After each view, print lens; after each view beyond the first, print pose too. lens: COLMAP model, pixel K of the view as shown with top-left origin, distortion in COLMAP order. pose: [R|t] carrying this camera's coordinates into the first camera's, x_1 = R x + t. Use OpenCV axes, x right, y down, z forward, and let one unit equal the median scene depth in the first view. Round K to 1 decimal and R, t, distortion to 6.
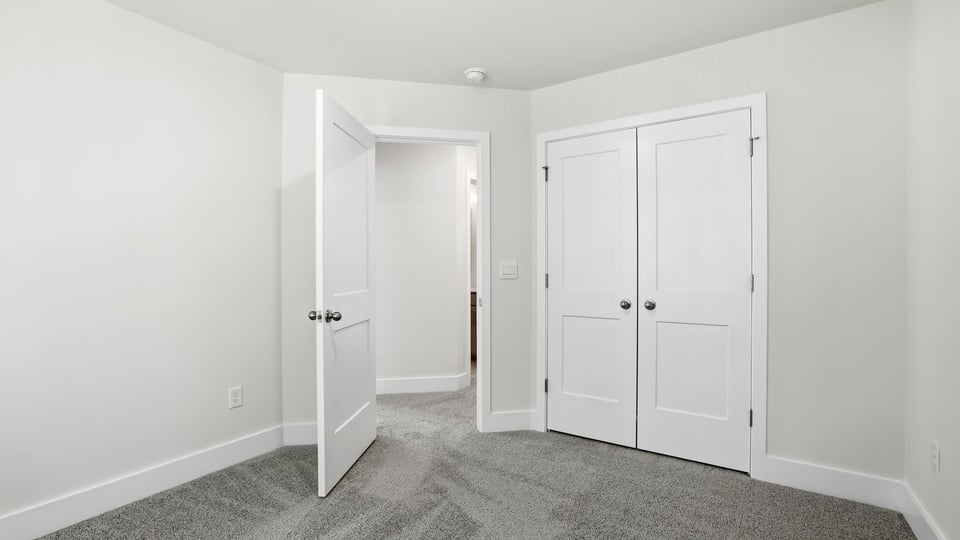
lens RADIAL K [[384.5, 0, 480.0], [0, 384.5, 270.0], [0, 0, 1]] dist [-0.000978, -0.000233]
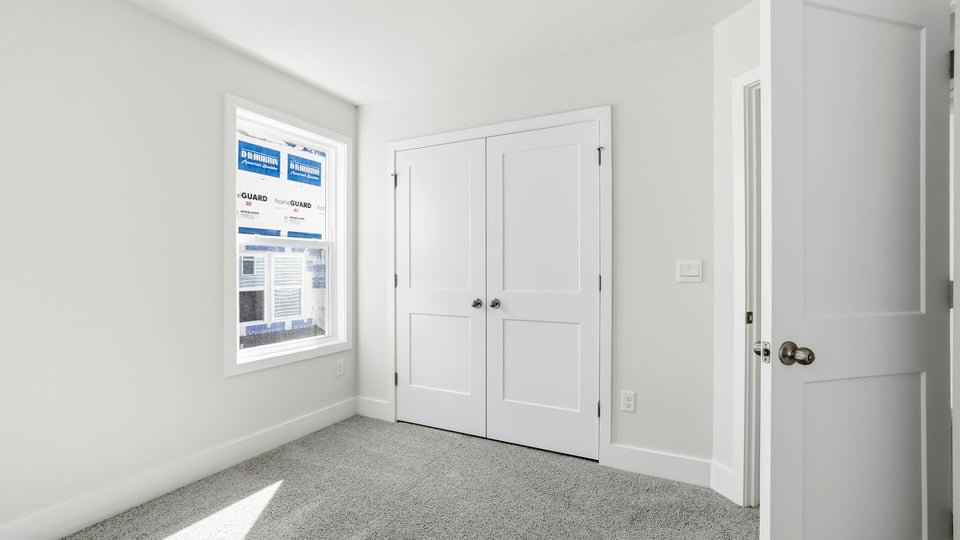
lens RADIAL K [[432.0, 0, 471.9], [0, 432.0, 267.9], [0, 0, 1]] dist [-0.059379, 0.040989]
pose [[0.999463, 0.001270, 0.032735, 0.330451], [-0.001038, 0.999974, -0.007092, 0.000710], [-0.032743, 0.007055, 0.999439, -0.192544]]
